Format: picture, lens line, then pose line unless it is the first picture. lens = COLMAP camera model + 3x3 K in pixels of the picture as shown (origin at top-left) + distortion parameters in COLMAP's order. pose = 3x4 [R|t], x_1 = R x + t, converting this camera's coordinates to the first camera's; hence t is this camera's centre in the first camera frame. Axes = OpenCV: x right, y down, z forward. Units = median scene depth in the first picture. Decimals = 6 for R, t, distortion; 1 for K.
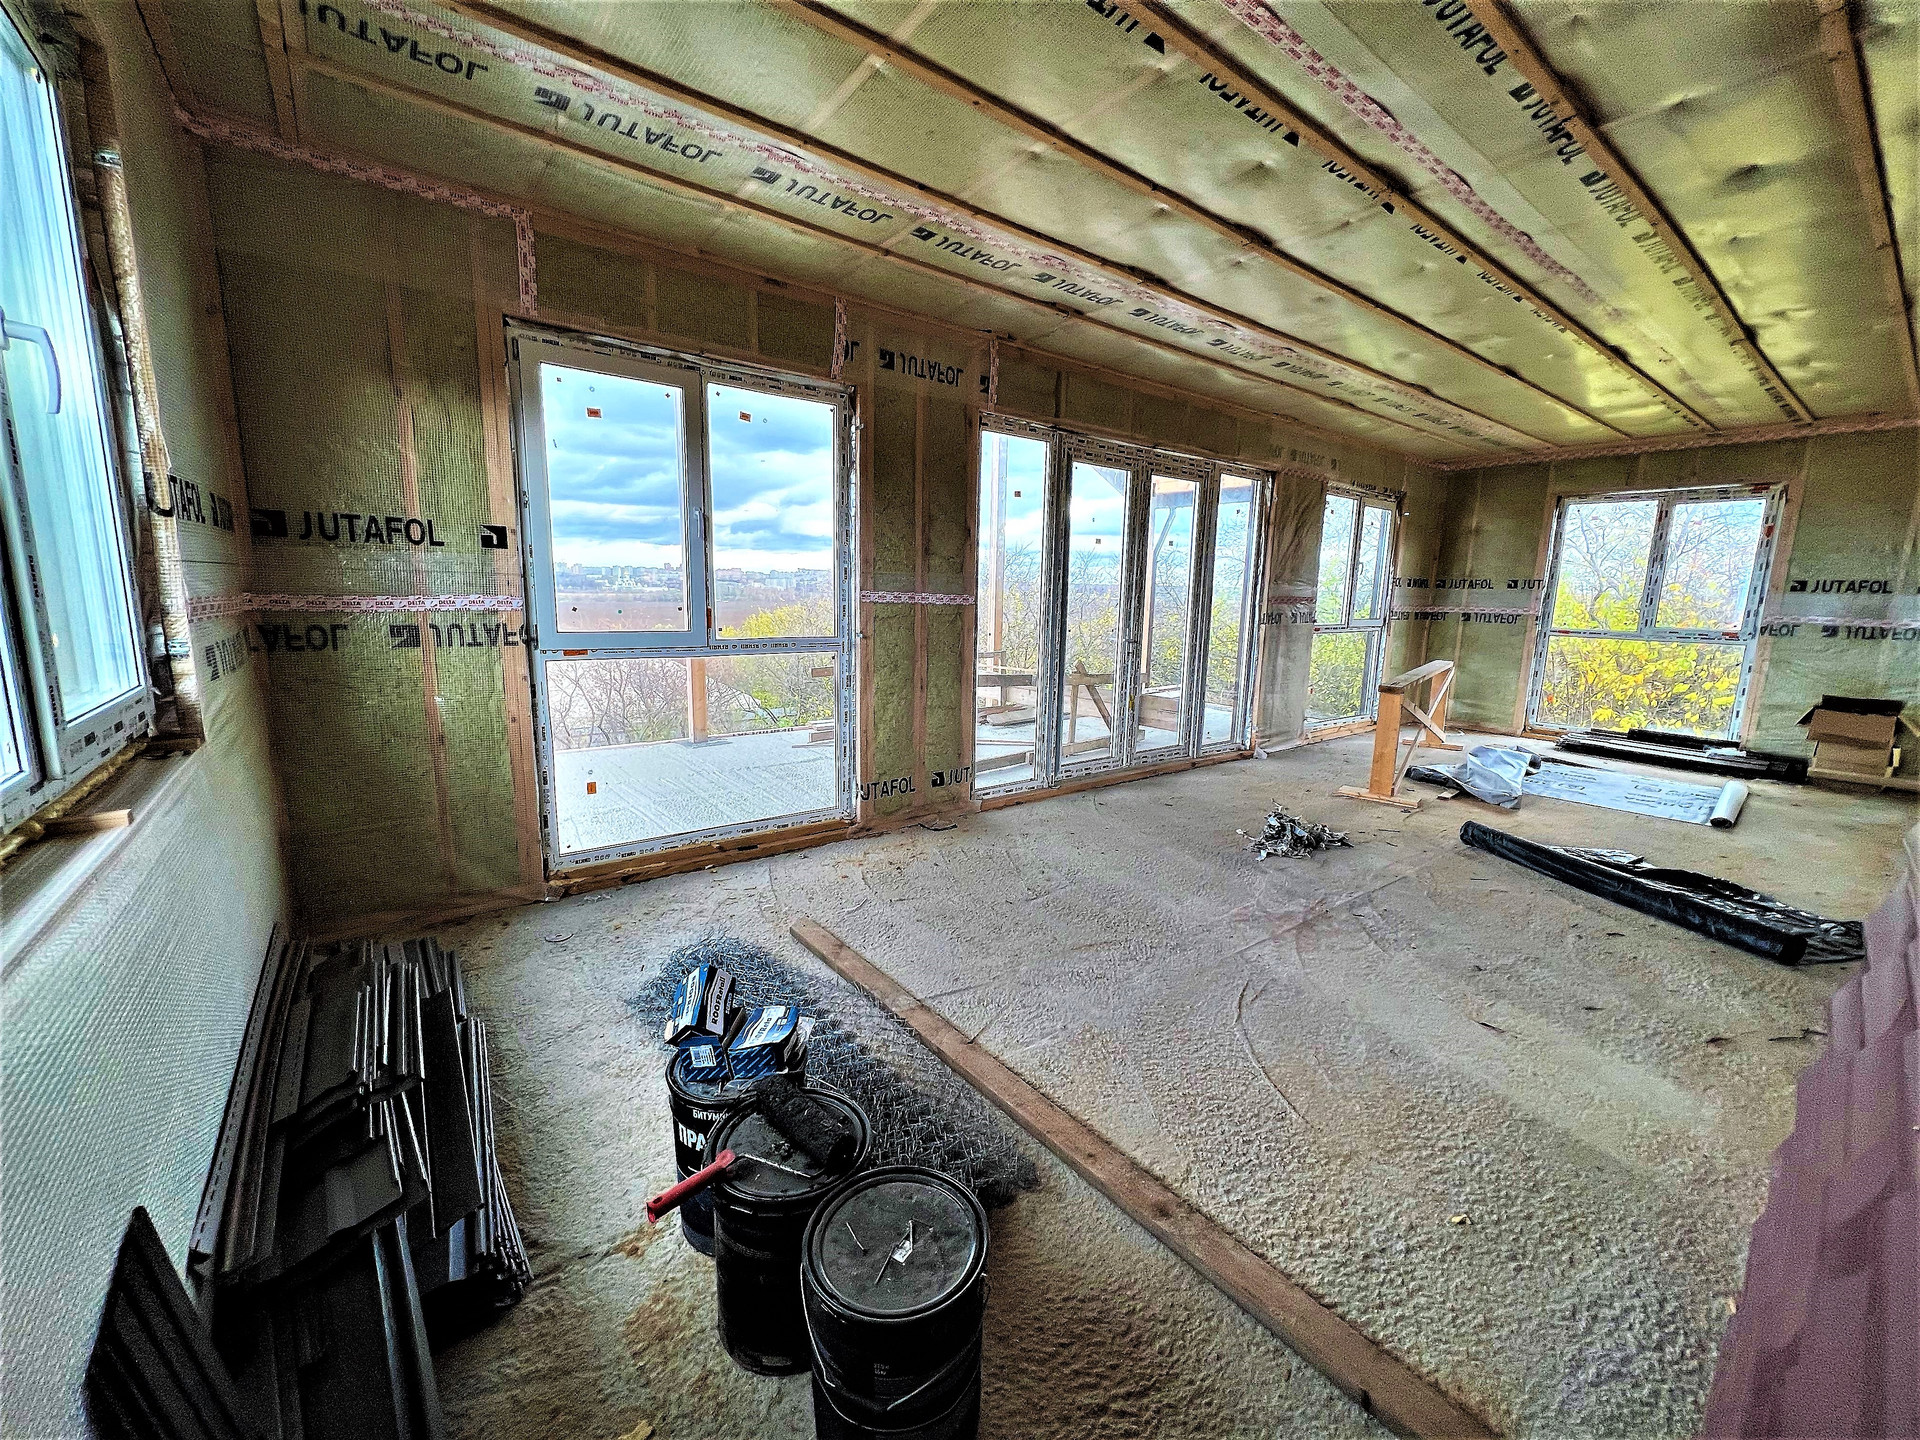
lens RADIAL K [[764.0, 0, 960.0], [0, 764.0, 720.0], [0, 0, 1]] dist [-0.001152, -0.000481]
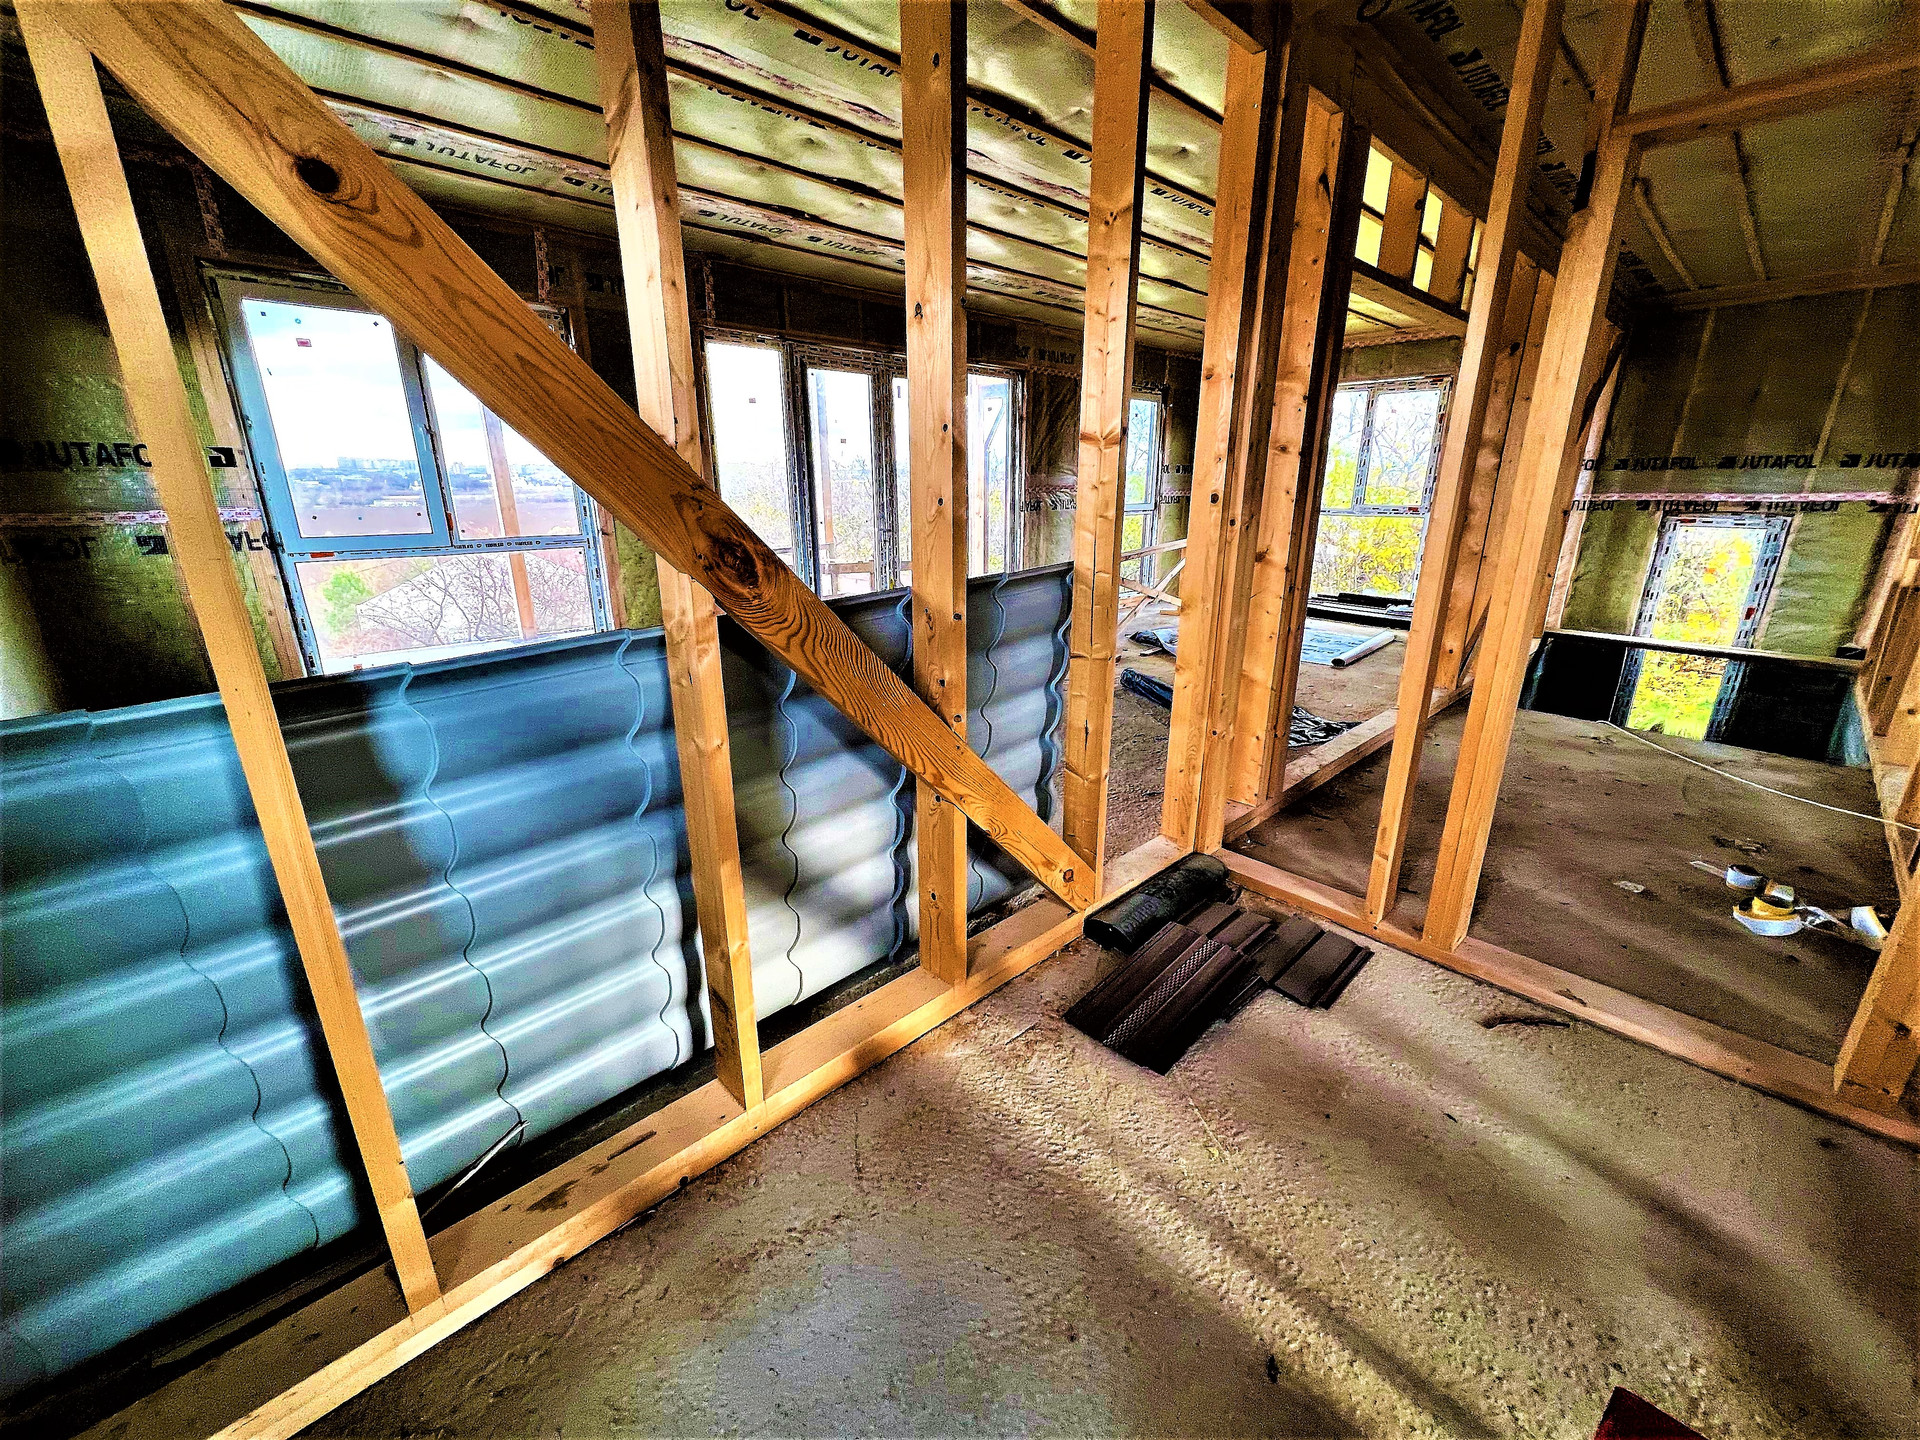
lens RADIAL K [[764.0, 0, 960.0], [0, 764.0, 720.0], [0, 0, 1]] dist [-0.001152, -0.000481]
pose [[0.994777, -0.052467, 0.087551, 0.379070], [0.040138, 0.989747, 0.137074, 0.044689], [-0.093845, -0.132844, 0.986684, -0.309405]]
